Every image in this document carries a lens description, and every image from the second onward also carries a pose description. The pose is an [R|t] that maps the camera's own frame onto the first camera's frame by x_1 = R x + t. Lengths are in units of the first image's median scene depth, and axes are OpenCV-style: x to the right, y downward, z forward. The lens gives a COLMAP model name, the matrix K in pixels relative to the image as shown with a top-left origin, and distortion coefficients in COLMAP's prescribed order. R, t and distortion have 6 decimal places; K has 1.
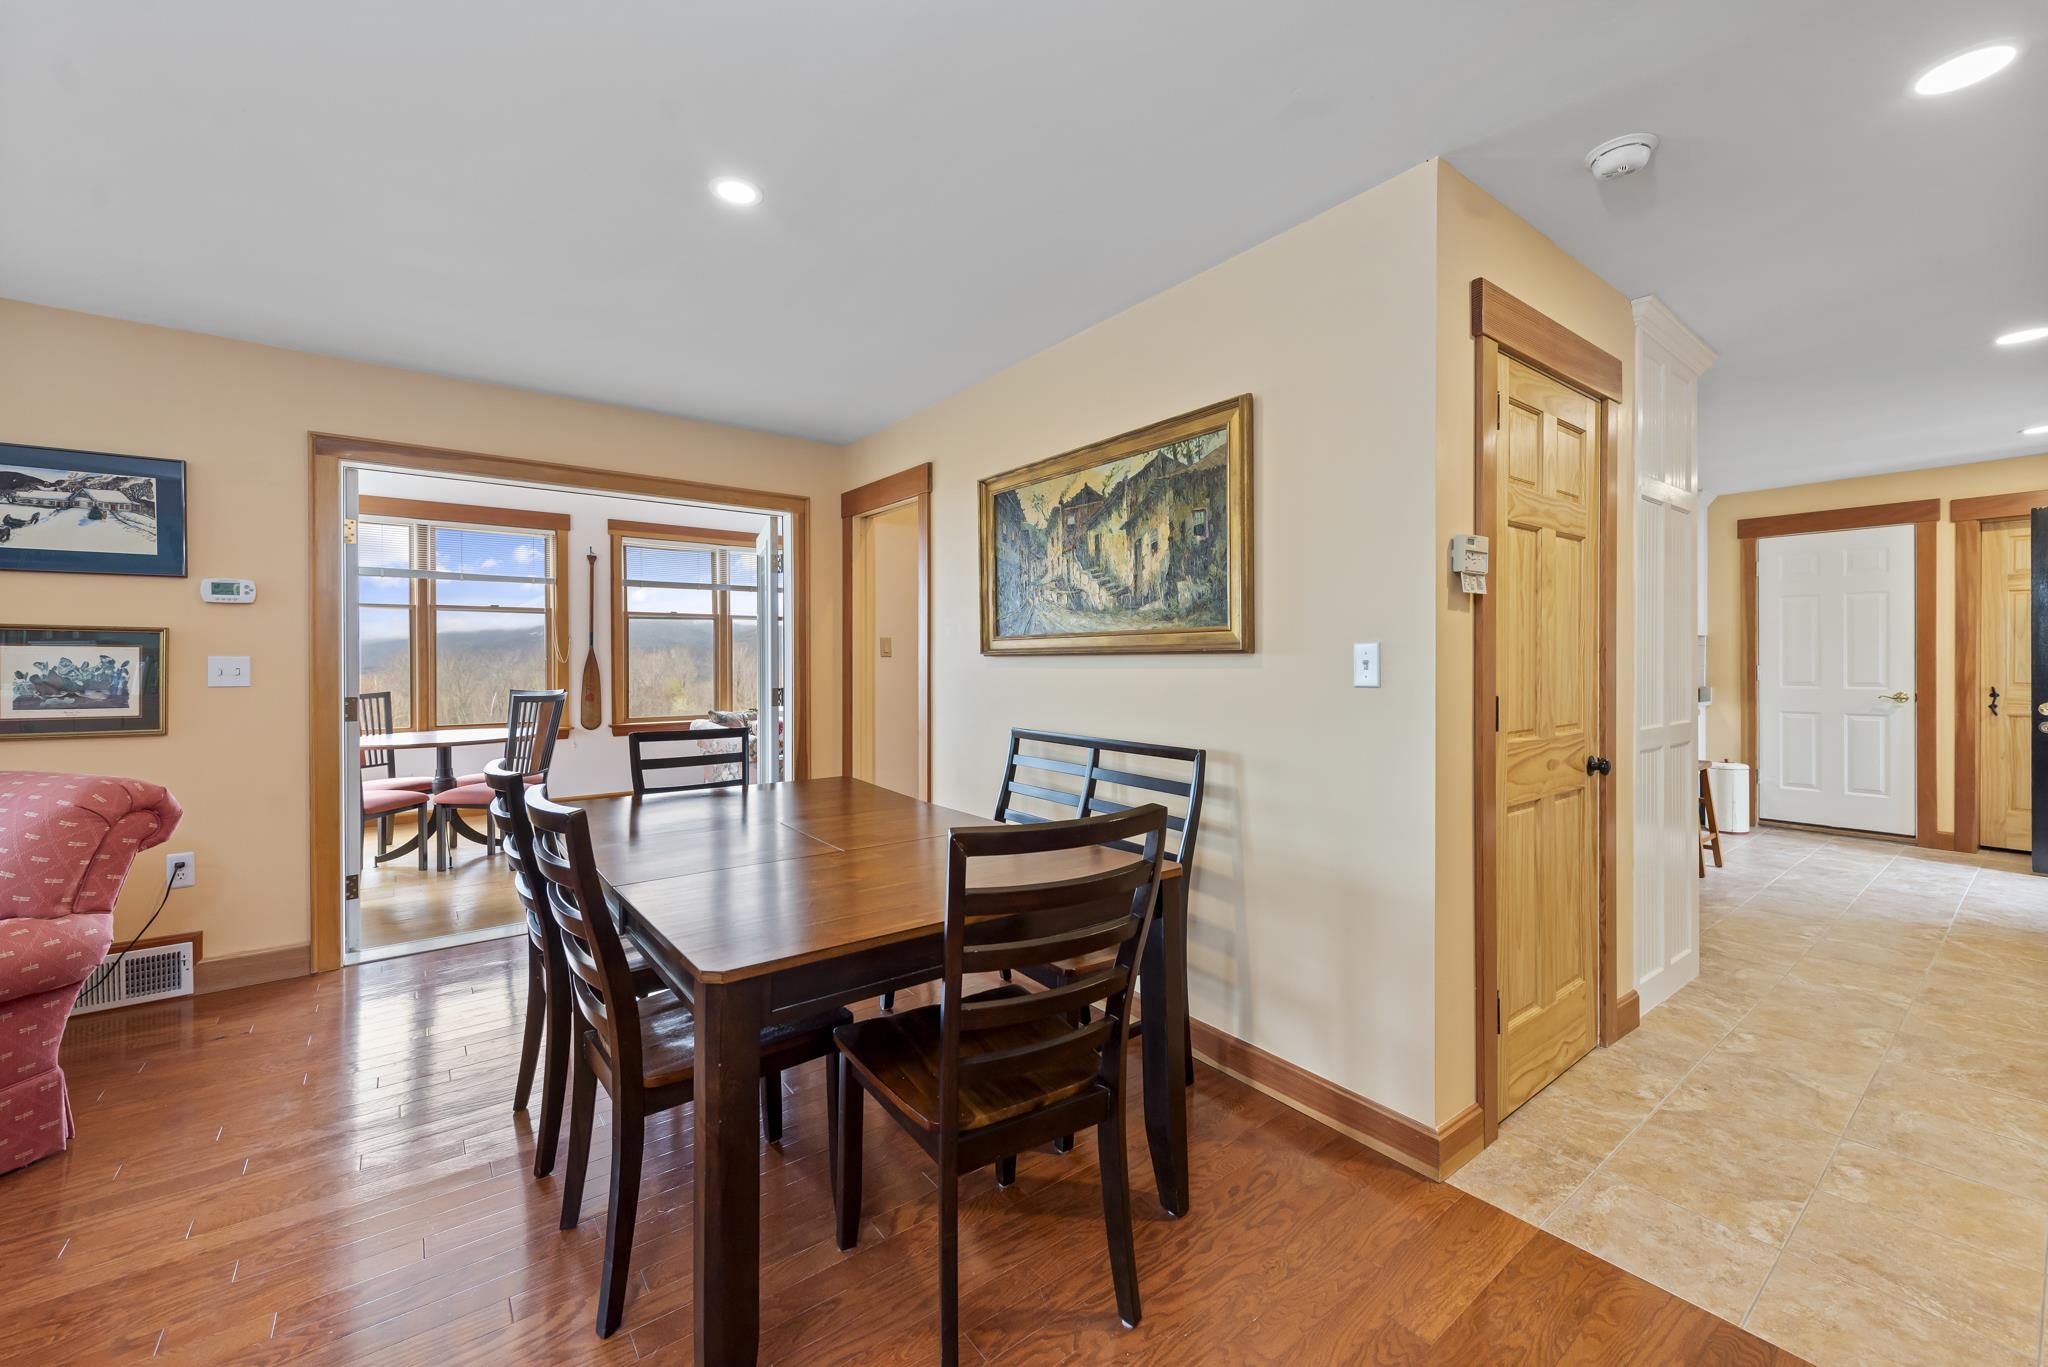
lens RADIAL K [[798.8, 0, 1019.3], [0, 798.8, 662.5], [0, 0, 1]] dist [0.001069, -0.000007]
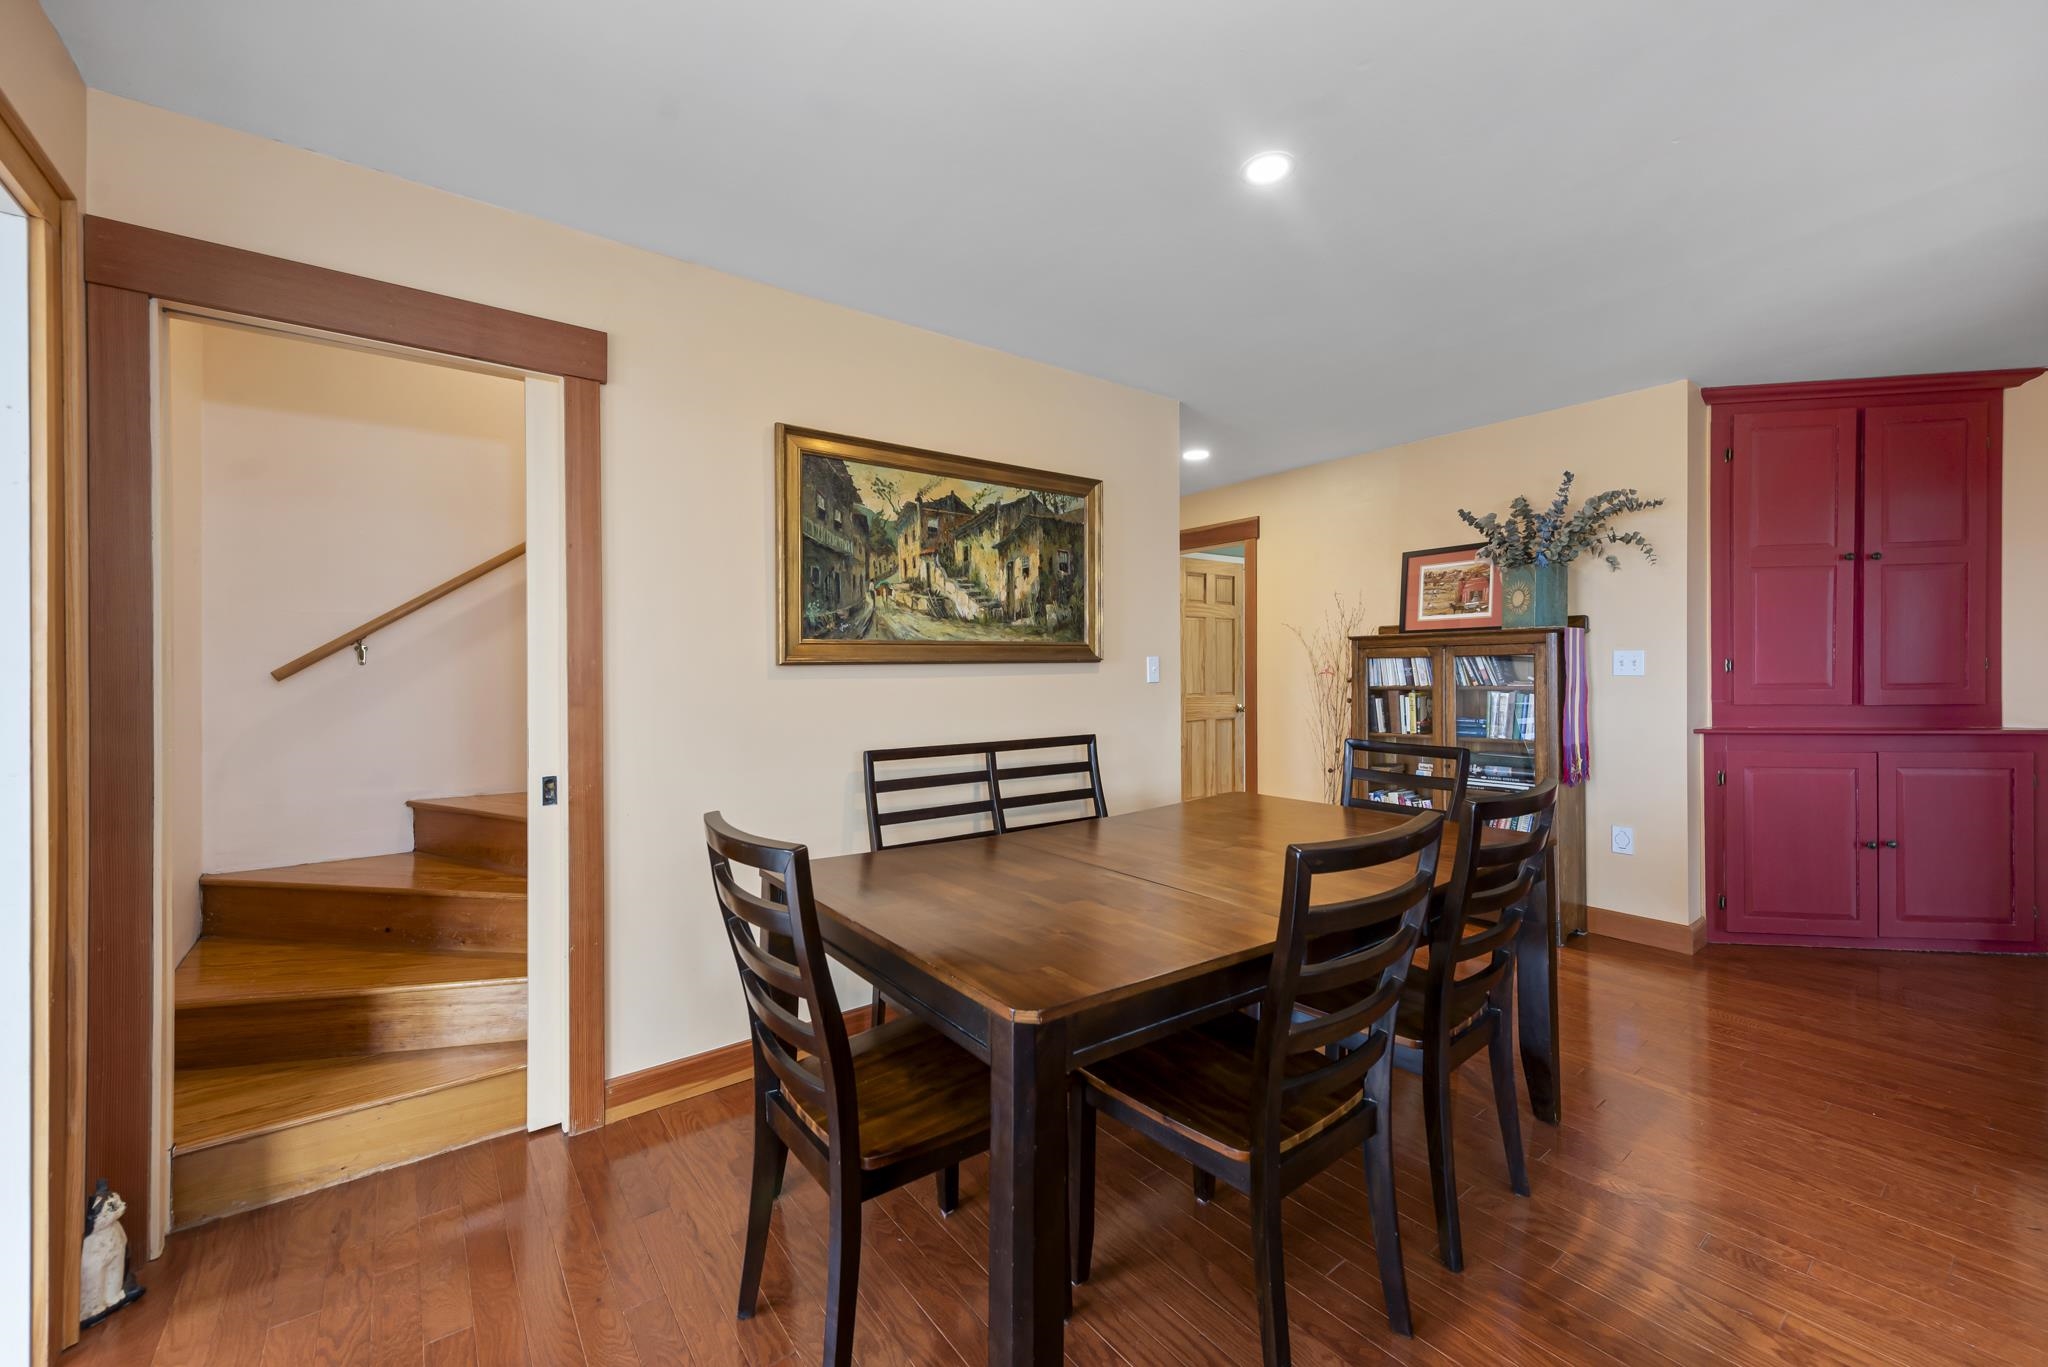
lens RADIAL K [[798.2, 0, 1024.6], [0, 798.2, 673.5], [0, 0, 1]] dist [0.020443, -0.002874]
pose [[0.012948, -0.006714, 0.999894, -0.977337], [0.010128, 0.999927, 0.006583, -0.002314], [-0.999865, 0.010042, 0.013015, 0.958040]]
